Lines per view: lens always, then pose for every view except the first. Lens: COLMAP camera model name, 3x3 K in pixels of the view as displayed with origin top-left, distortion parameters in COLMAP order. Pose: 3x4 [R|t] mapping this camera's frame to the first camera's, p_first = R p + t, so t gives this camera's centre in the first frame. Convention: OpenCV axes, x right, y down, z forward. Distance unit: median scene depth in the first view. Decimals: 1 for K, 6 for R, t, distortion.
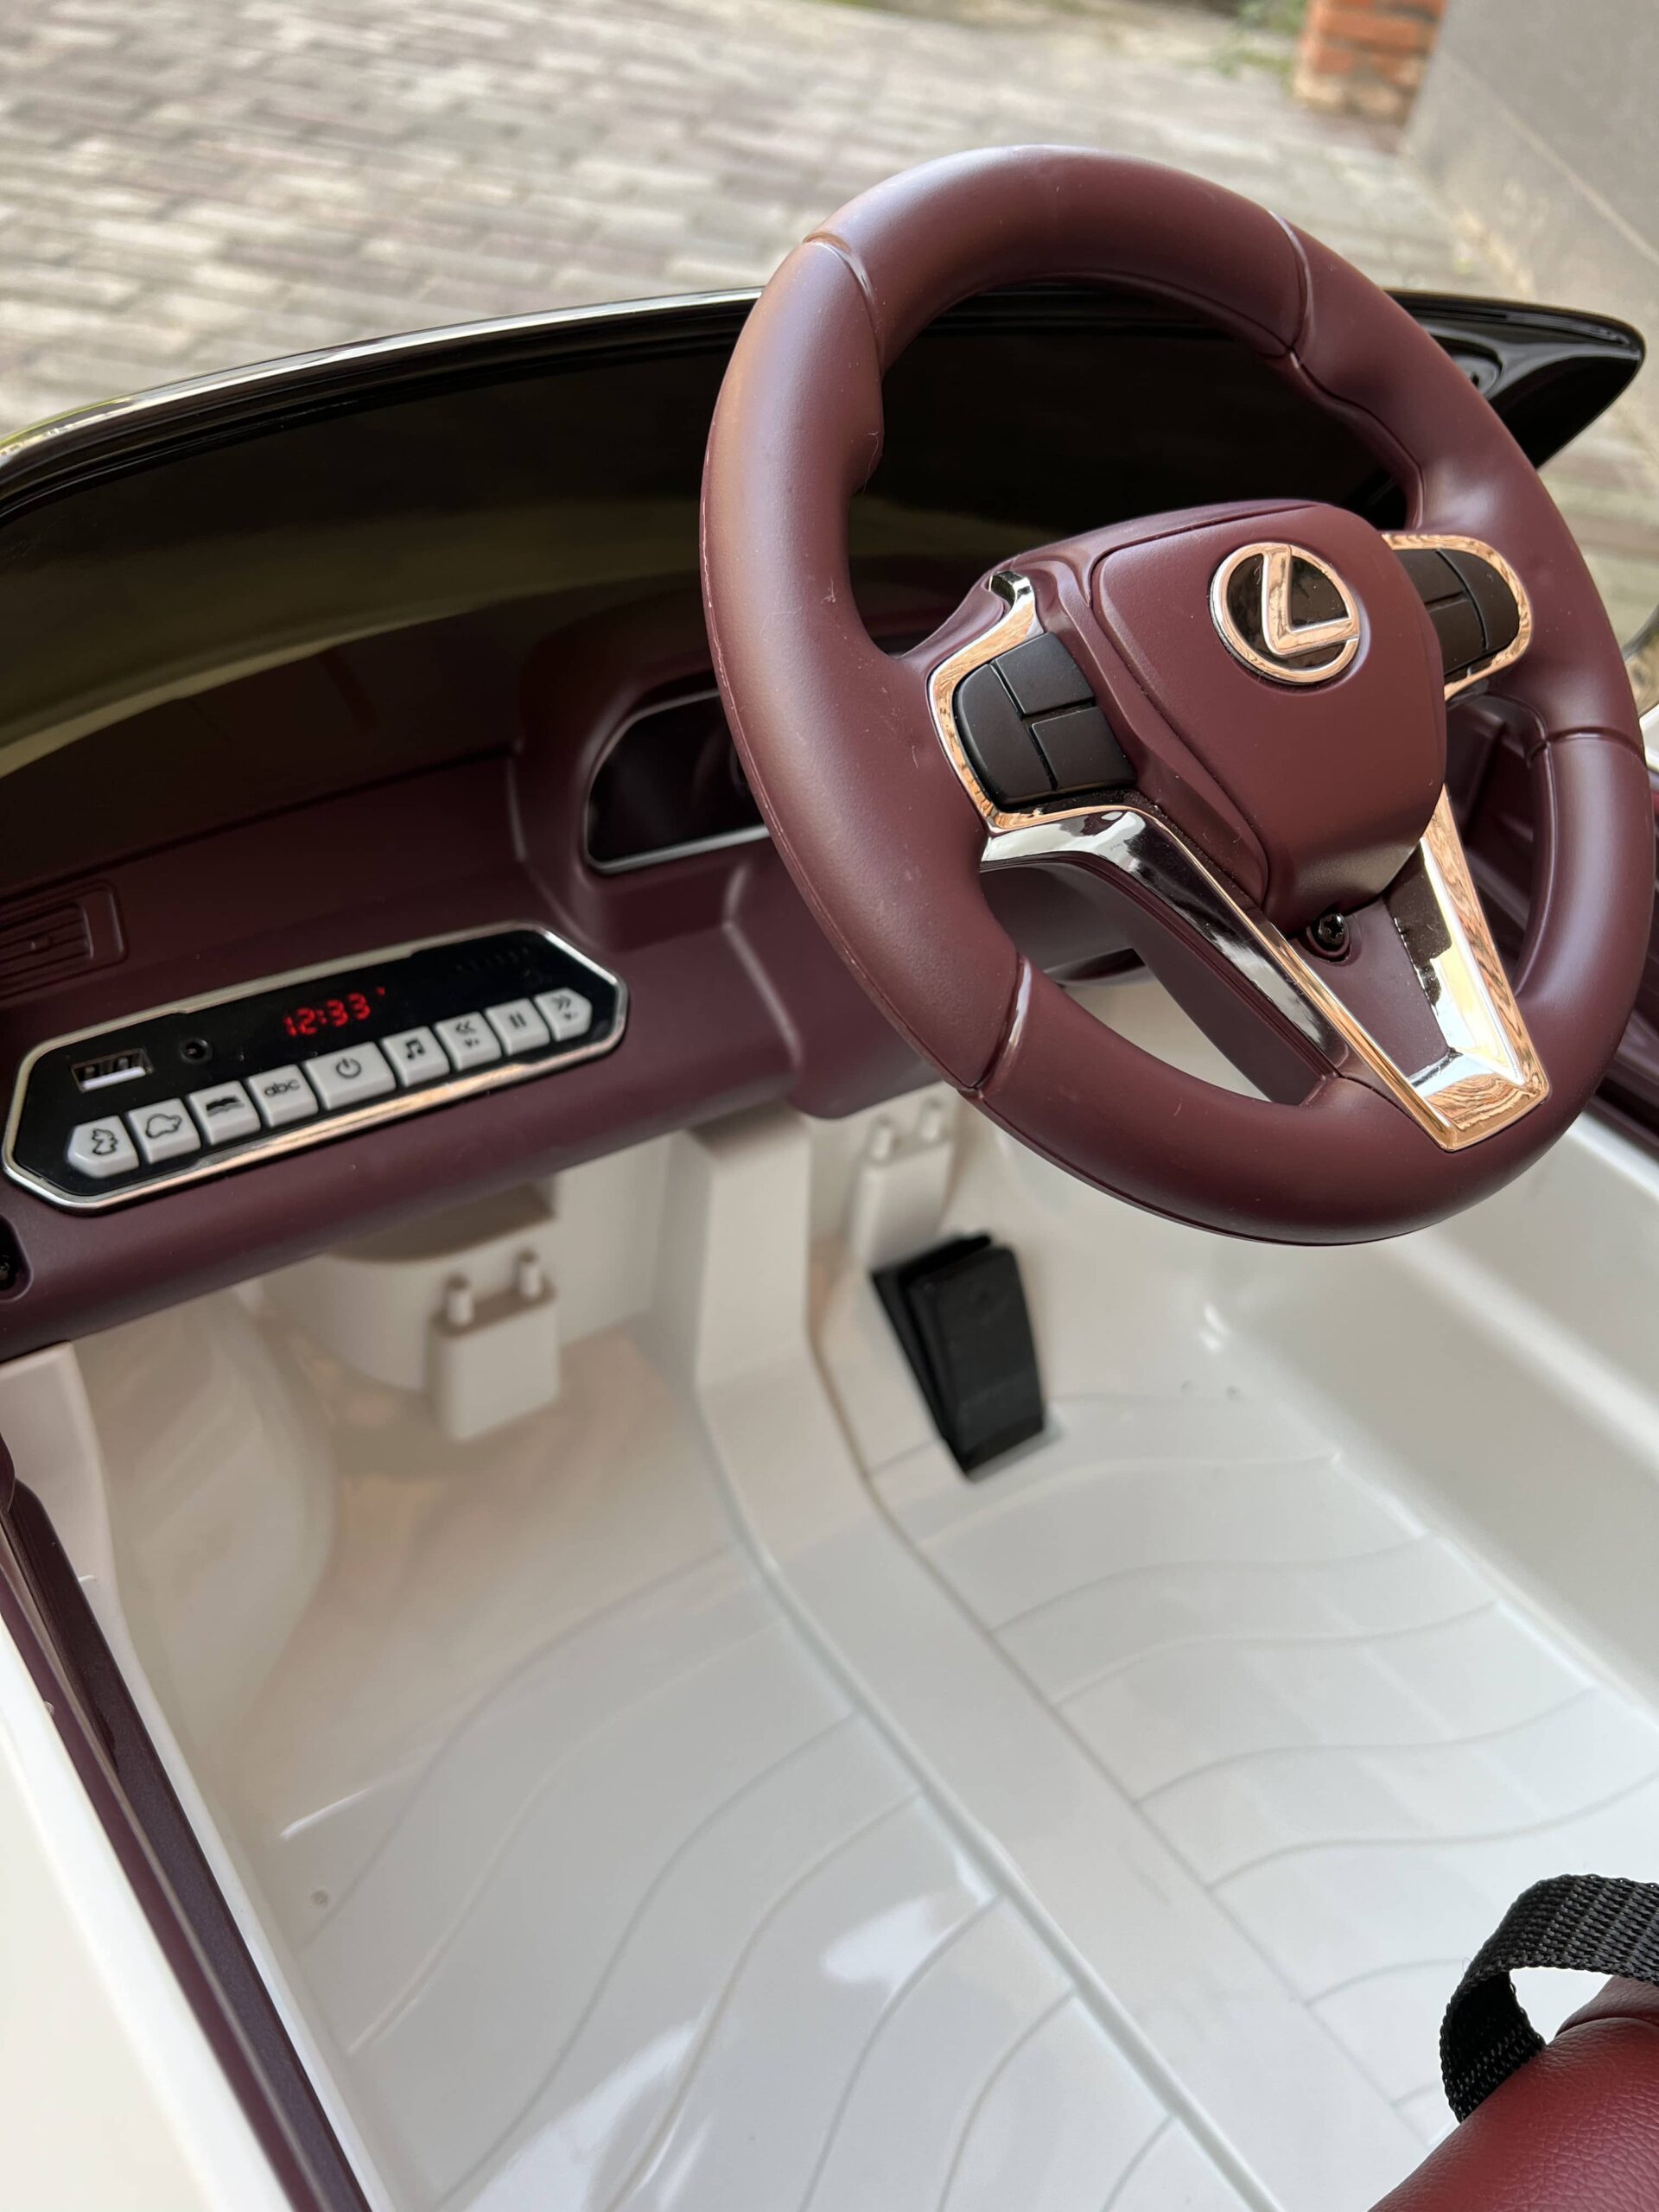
lens RADIAL K [[1668.9, 0, 842.1], [0, 1668.9, 1109.8], [0, 0, 1]] dist [0.031741, -0.044182]
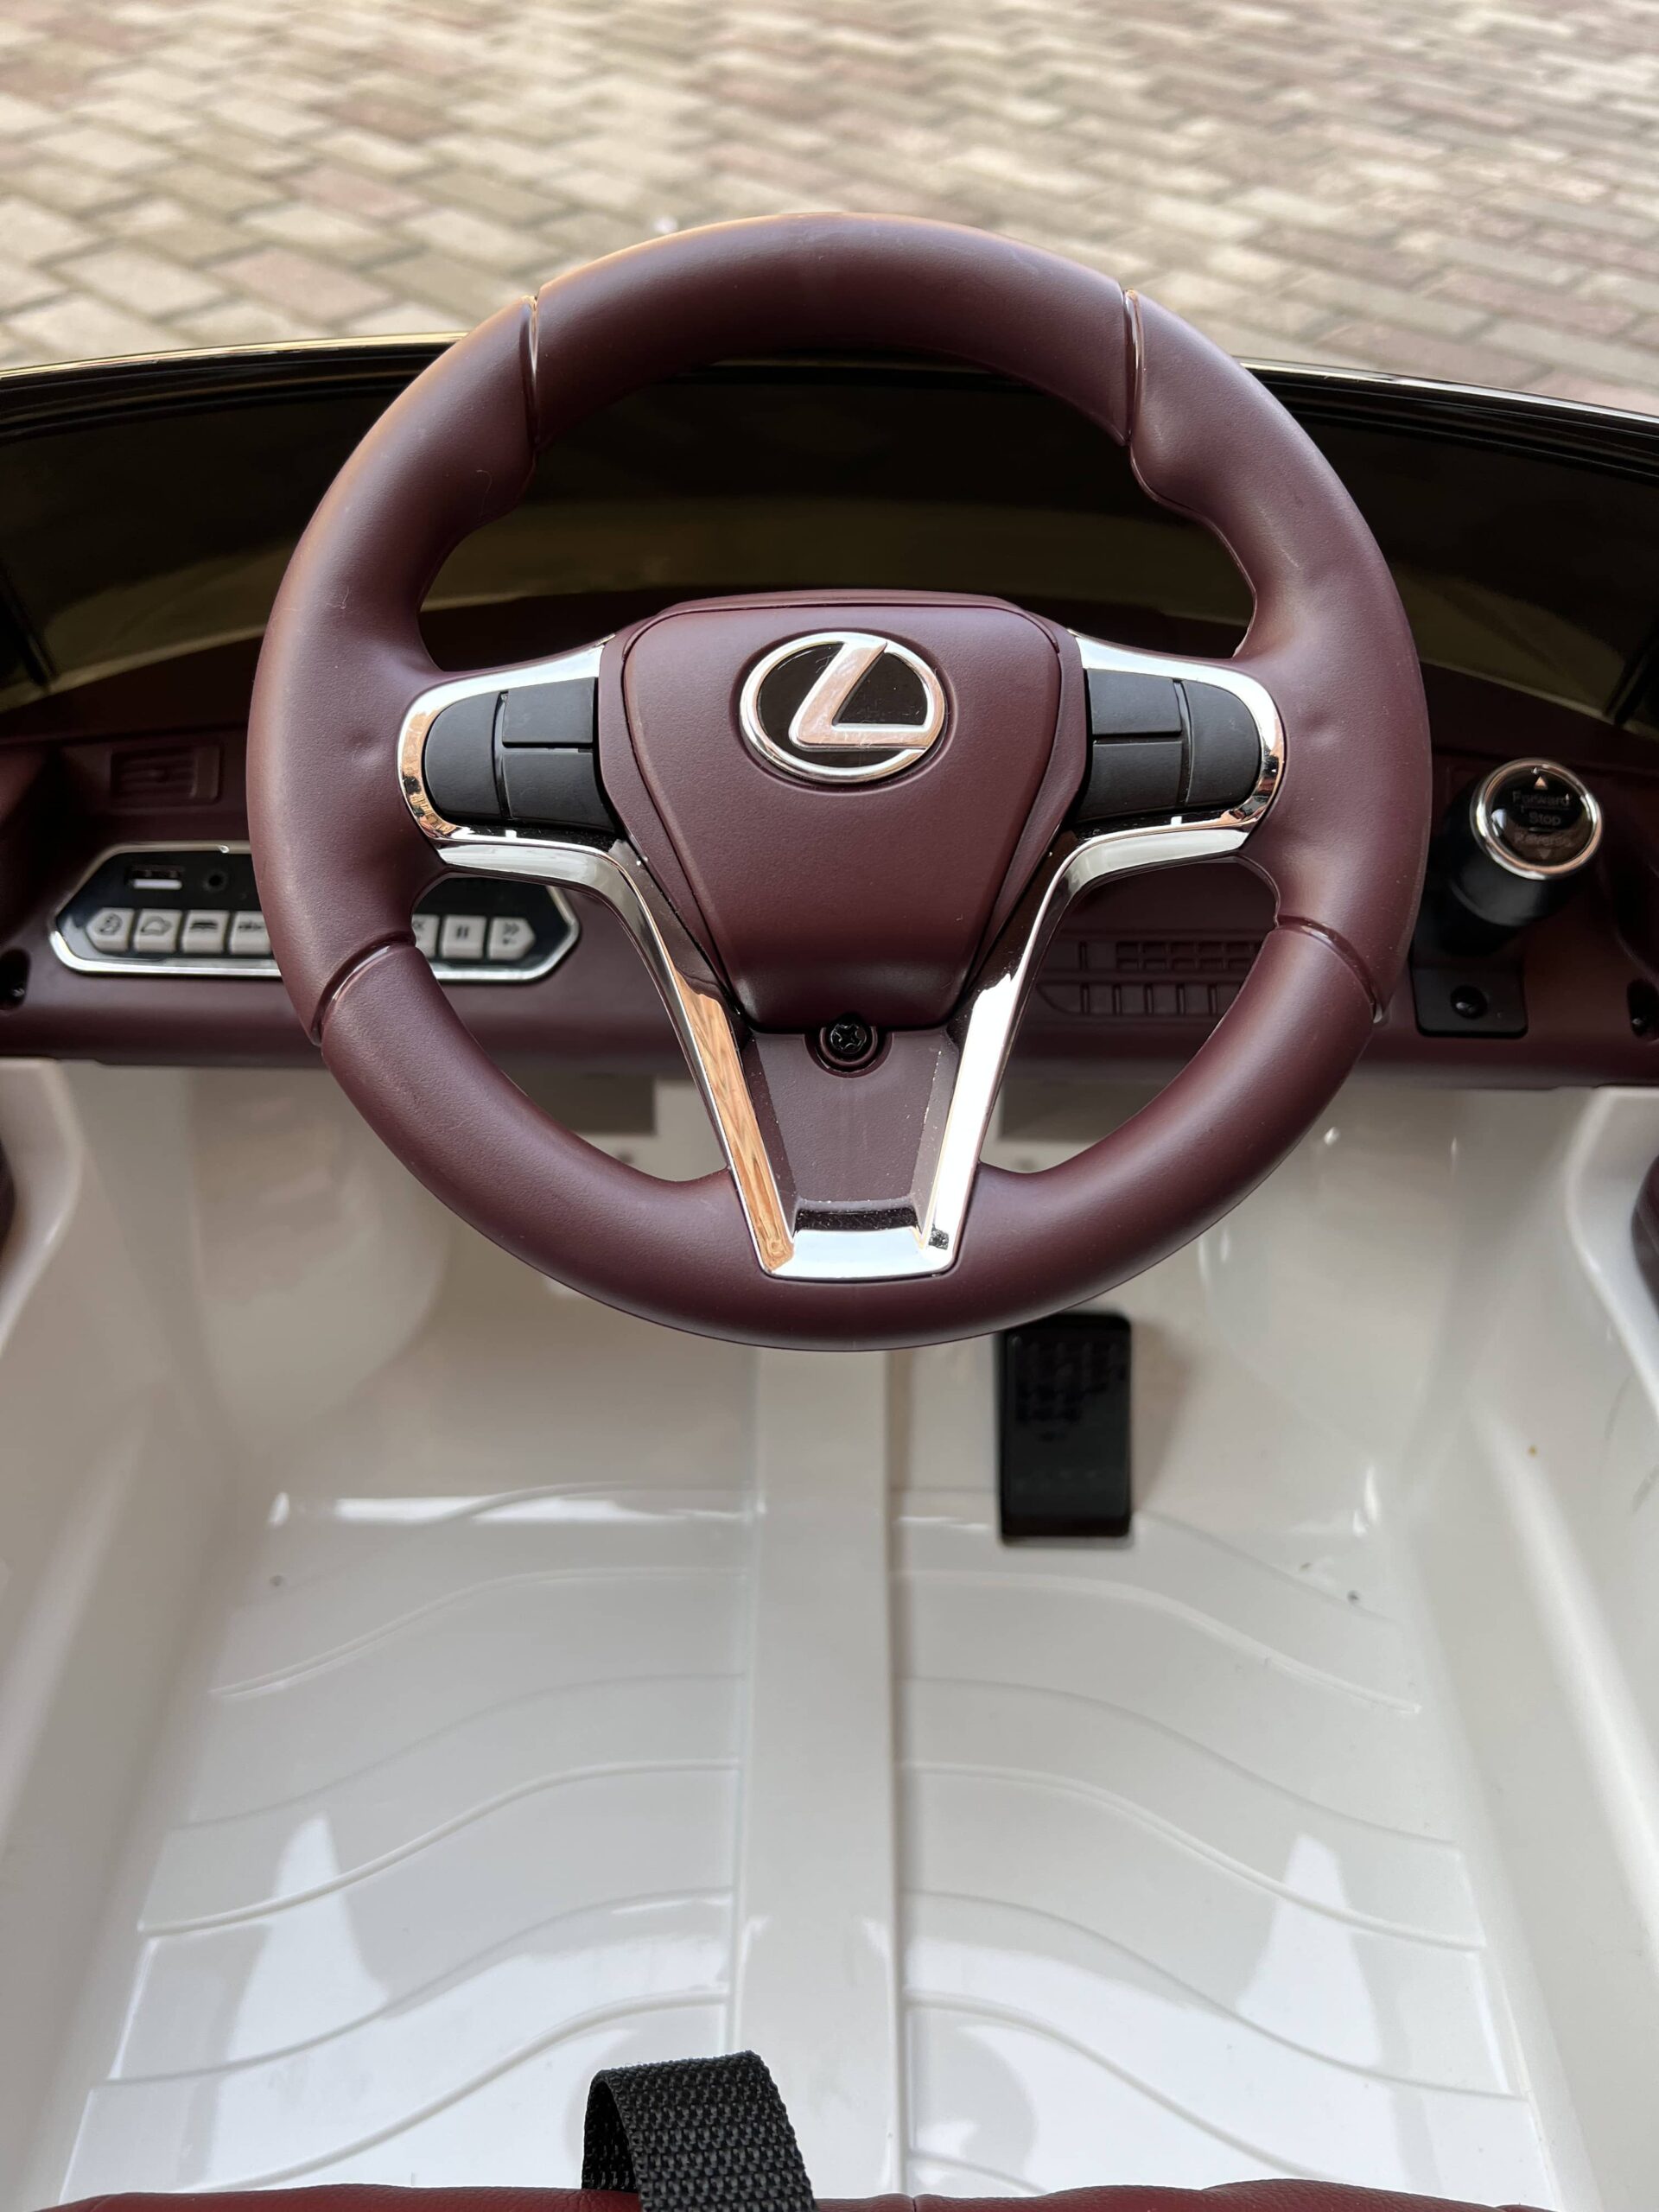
lens RADIAL K [[1668.9, 0, 841.3], [0, 1668.9, 1110.3], [0, 0, 1]] dist [0.031741, -0.044182]
pose [[0.817770, 0.315611, -0.481292, 0.387138], [-0.311063, 0.945947, 0.091782, -0.077946], [0.484244, 0.074656, 0.871742, 0.076020]]
